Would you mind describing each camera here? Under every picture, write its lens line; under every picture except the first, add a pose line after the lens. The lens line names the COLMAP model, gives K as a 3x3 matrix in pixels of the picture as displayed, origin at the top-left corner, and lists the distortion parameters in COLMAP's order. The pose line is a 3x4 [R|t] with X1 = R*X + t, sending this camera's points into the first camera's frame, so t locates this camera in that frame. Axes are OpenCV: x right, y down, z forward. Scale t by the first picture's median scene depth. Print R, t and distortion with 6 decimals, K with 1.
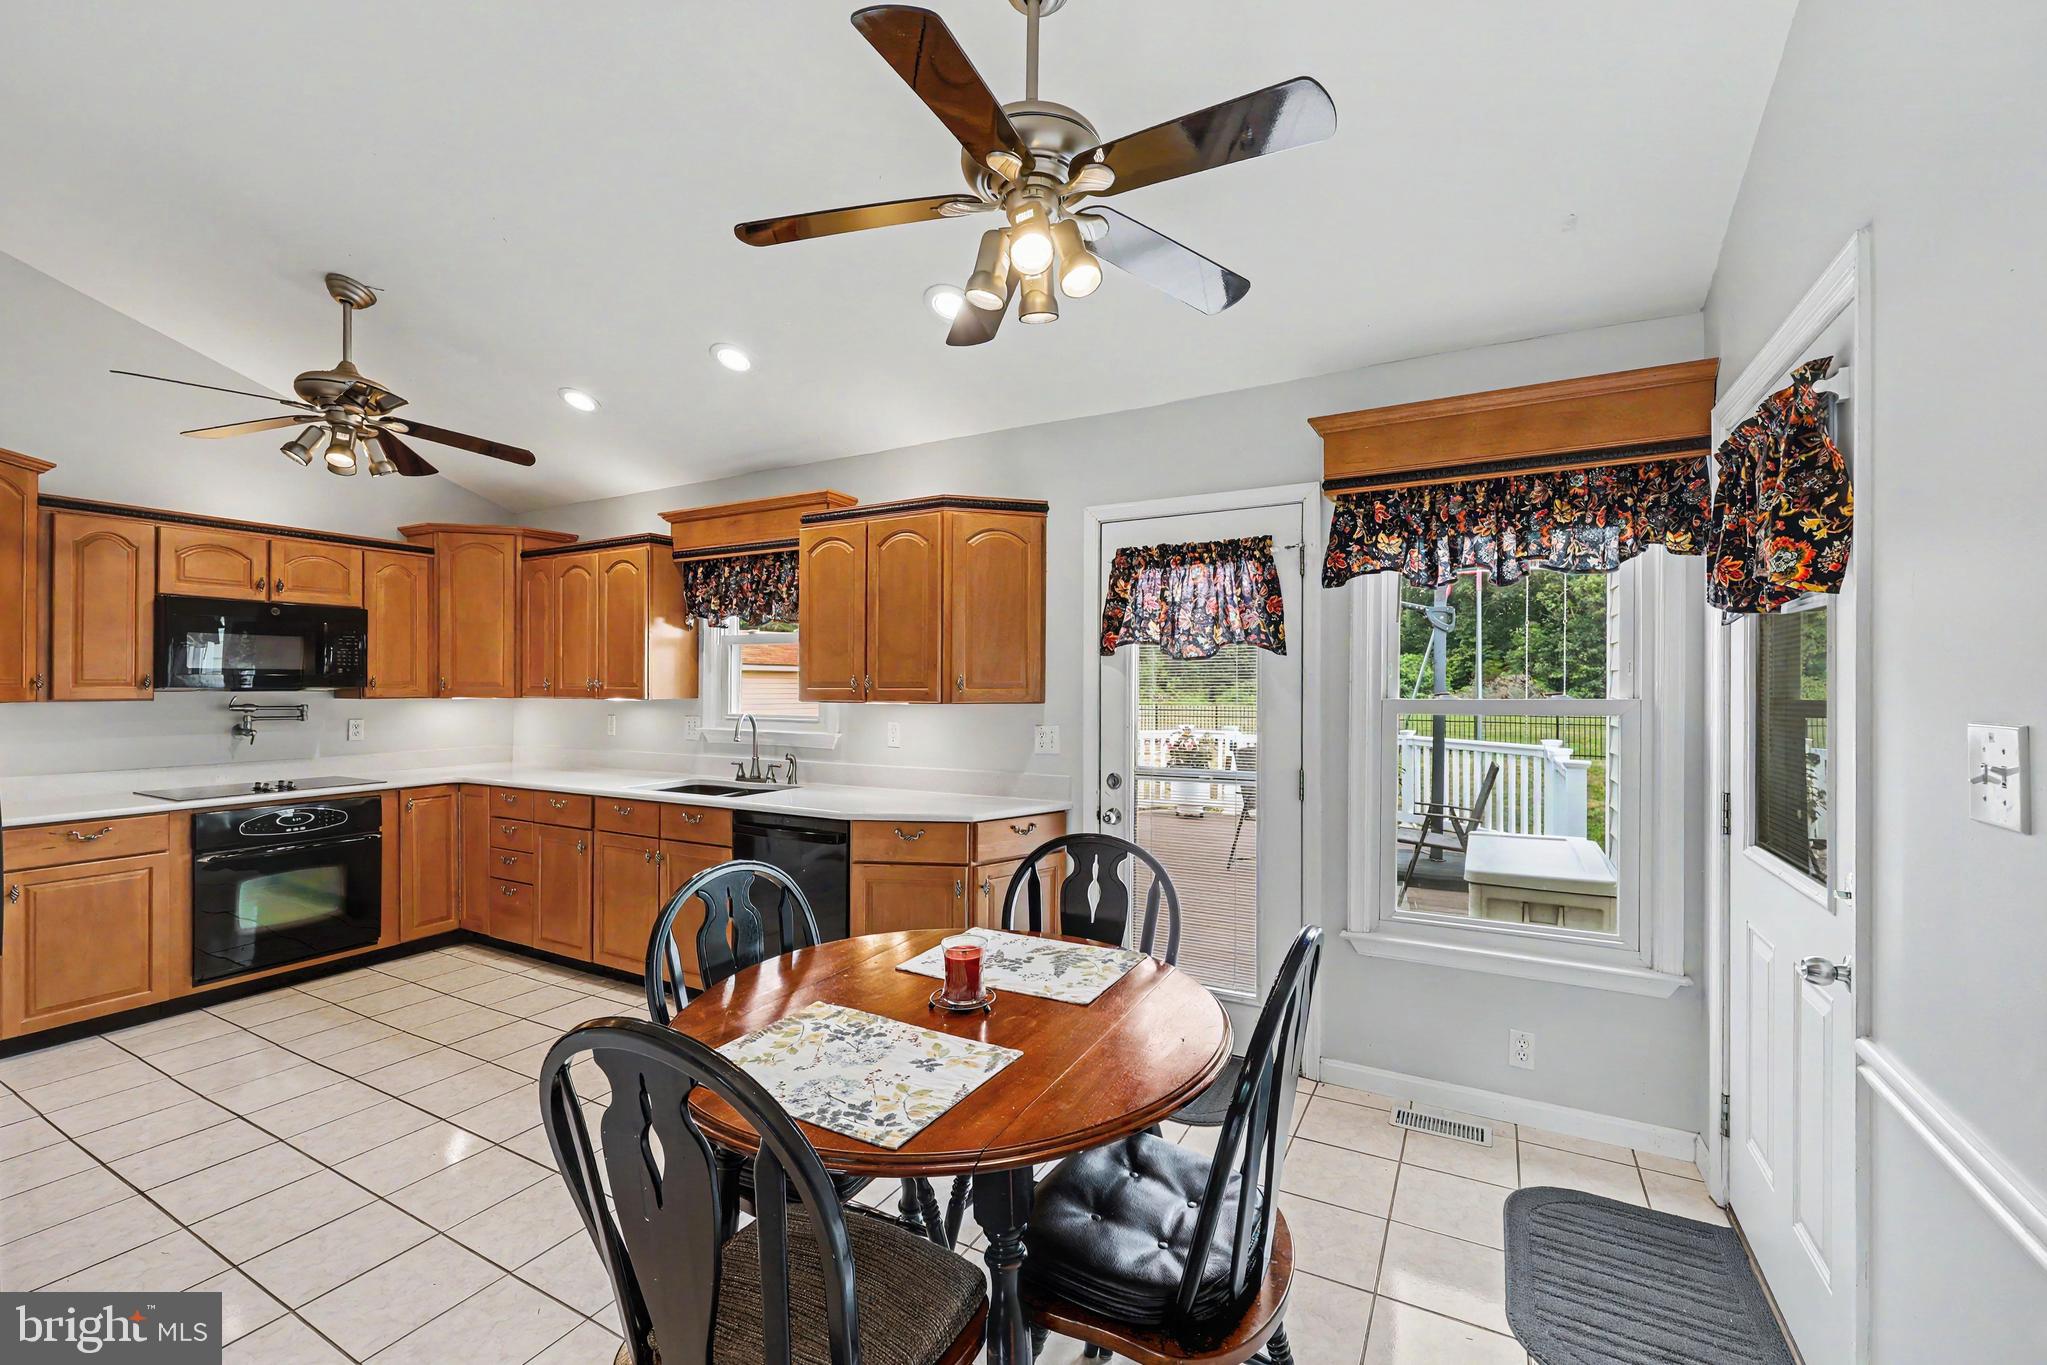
lens RADIAL K [[820.6, 0, 1030.2], [0, 820.6, 682.8], [0, 0, 1]] dist [-0.001363, -0.000347]
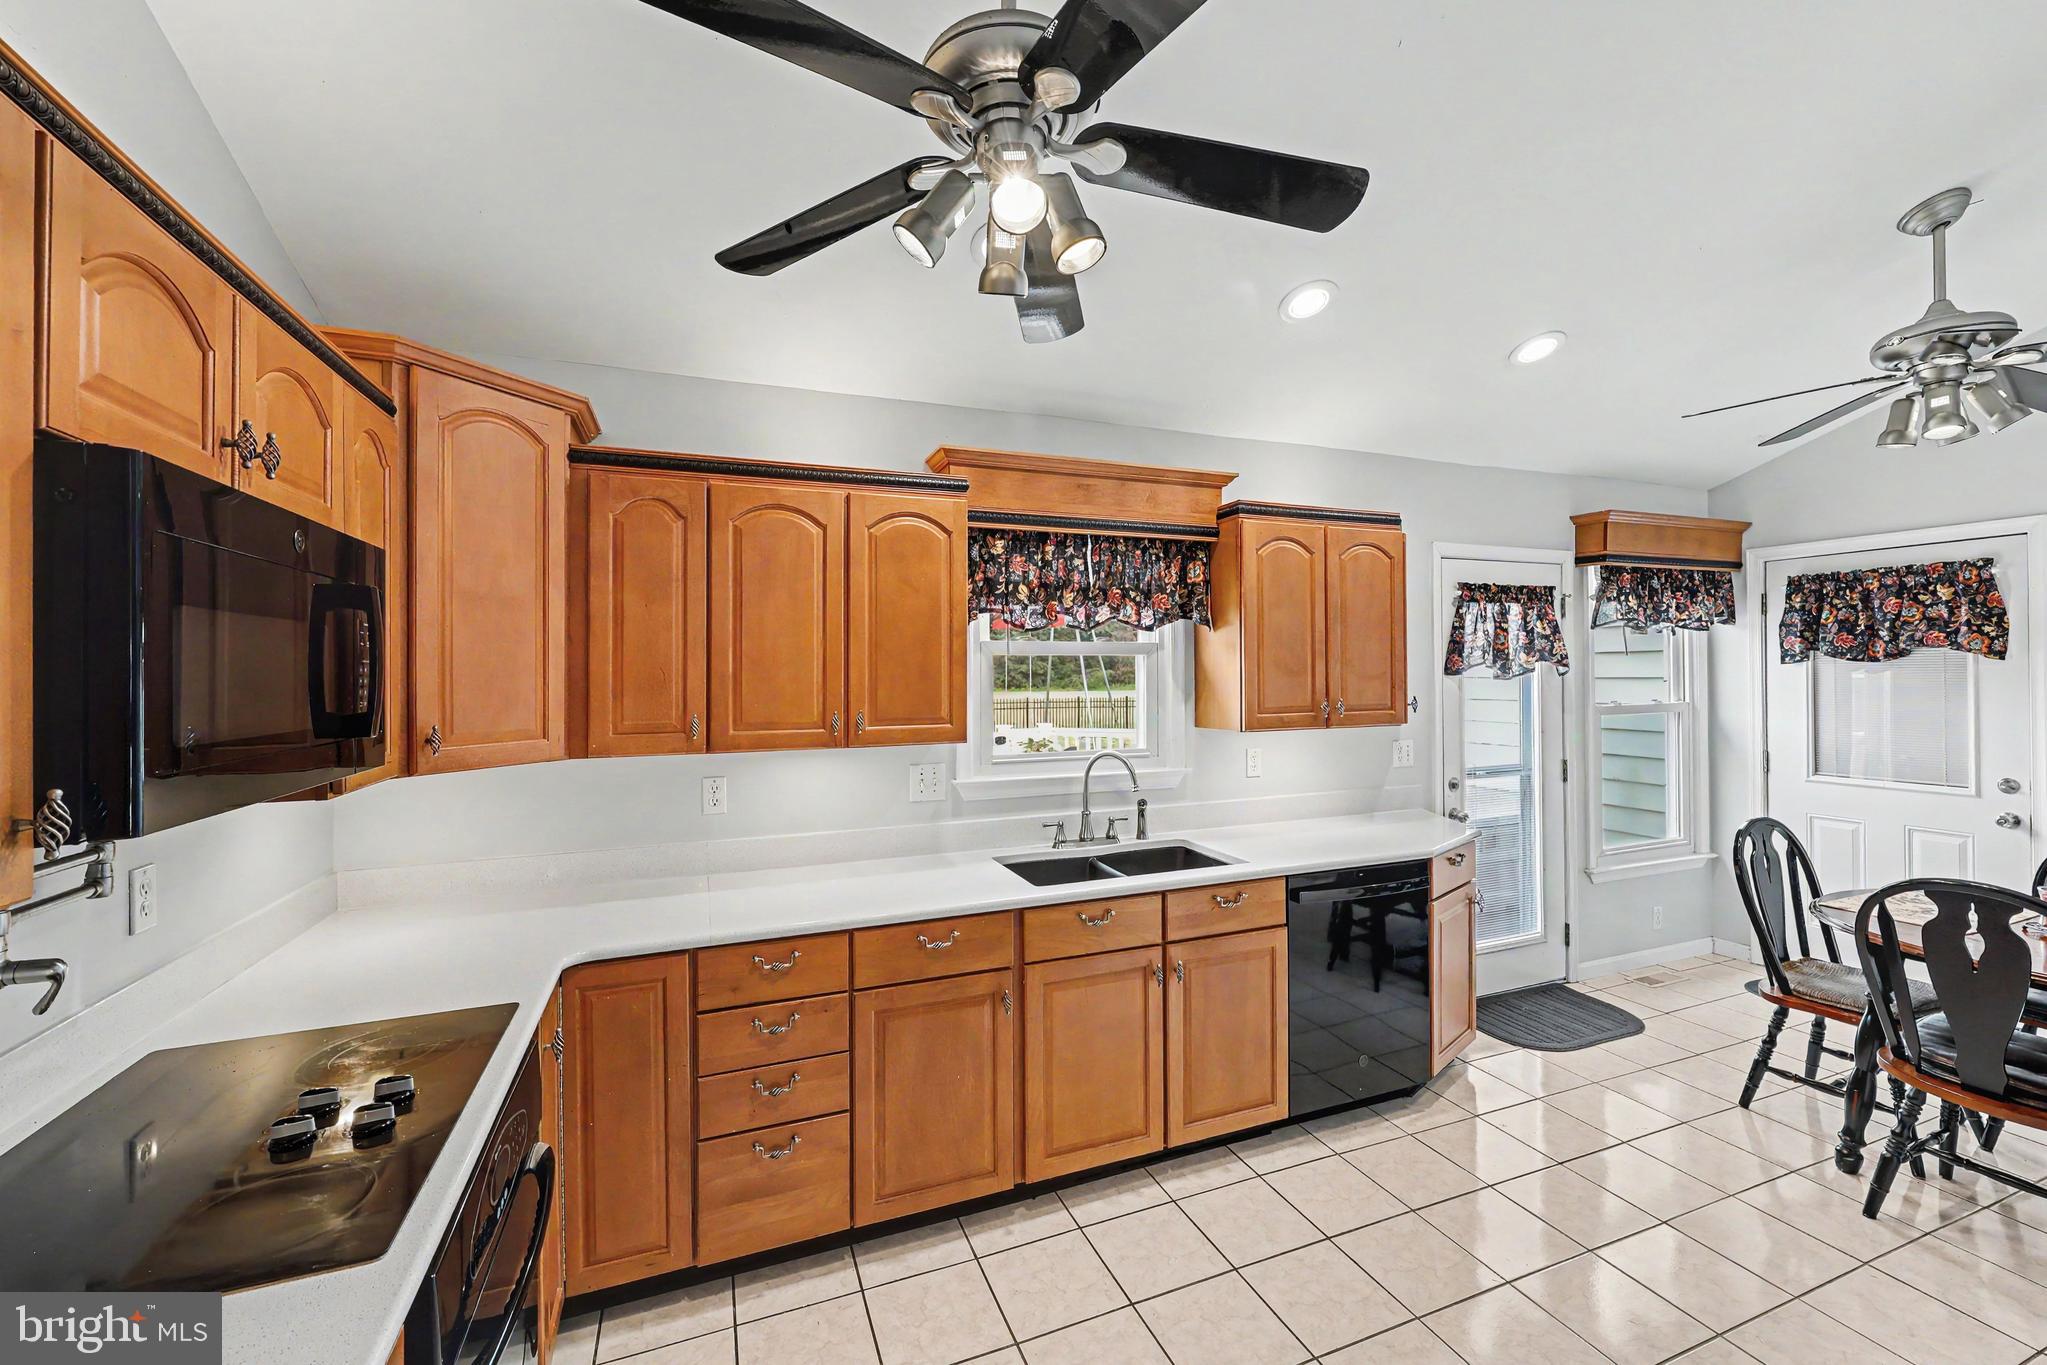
lens RADIAL K [[820.6, 0, 1021.5], [0, 820.6, 670.3], [0, 0, 1]] dist [-0.001363, -0.000347]
pose [[0.647842, -0.003699, 0.761766, -1.060298], [0.007175, 0.999973, -0.001247, -0.038817], [-0.761741, 0.006273, 0.647851, 0.651683]]
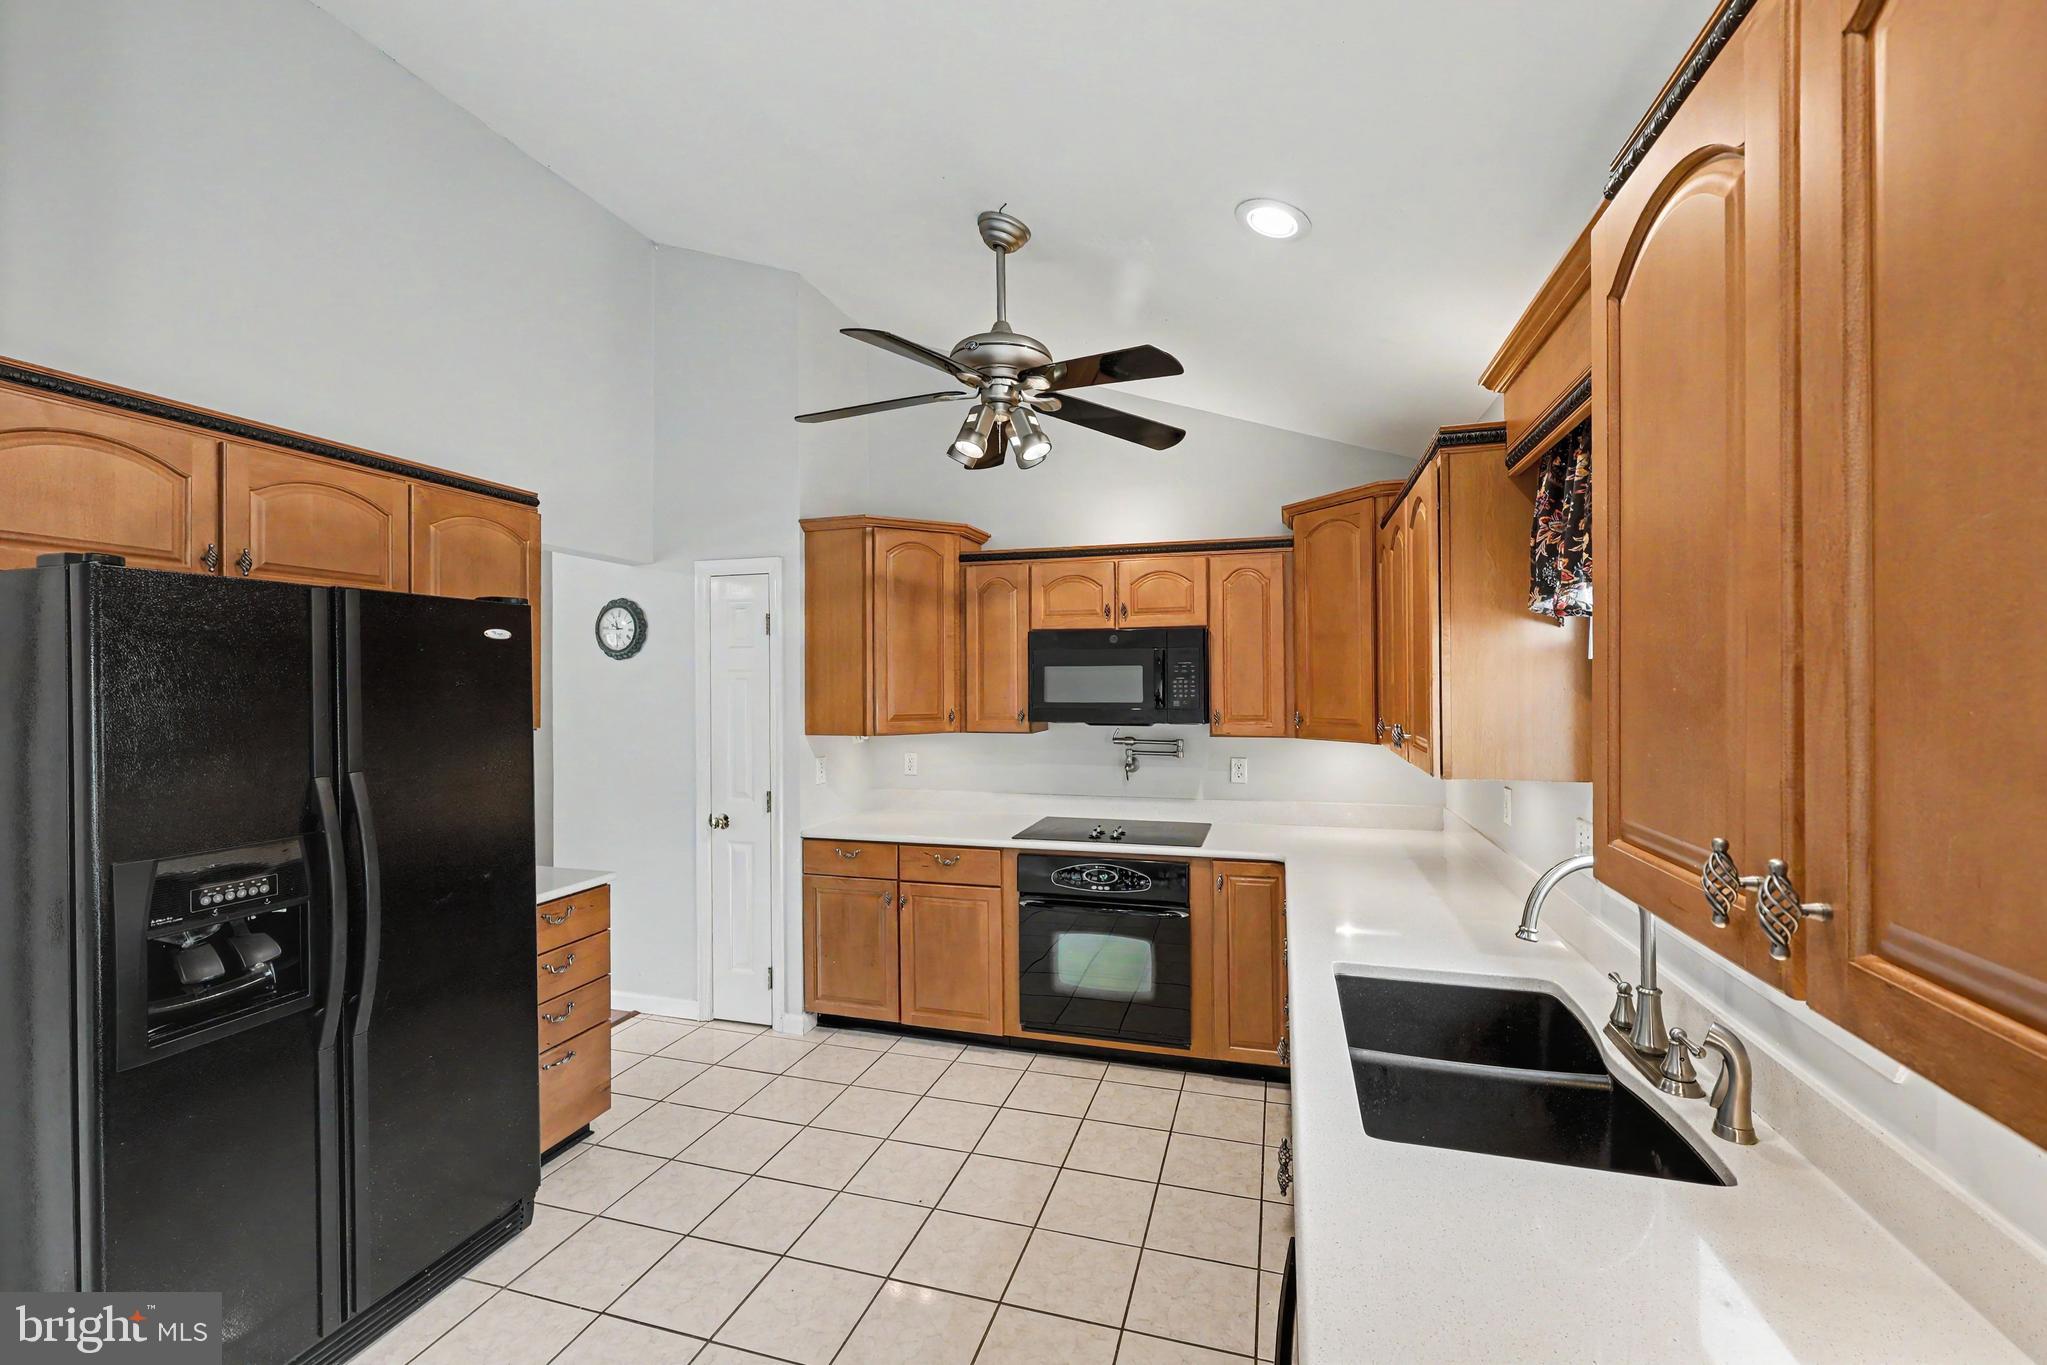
lens RADIAL K [[820.6, 0, 1024.9], [0, 820.6, 678.4], [0, 0, 1]] dist [-0.001363, -0.000347]
pose [[0.198060, -0.007120, -0.980164, -0.054787], [0.007162, 0.999957, -0.005817, -0.041761], [0.980164, -0.005867, 0.198103, 0.776074]]
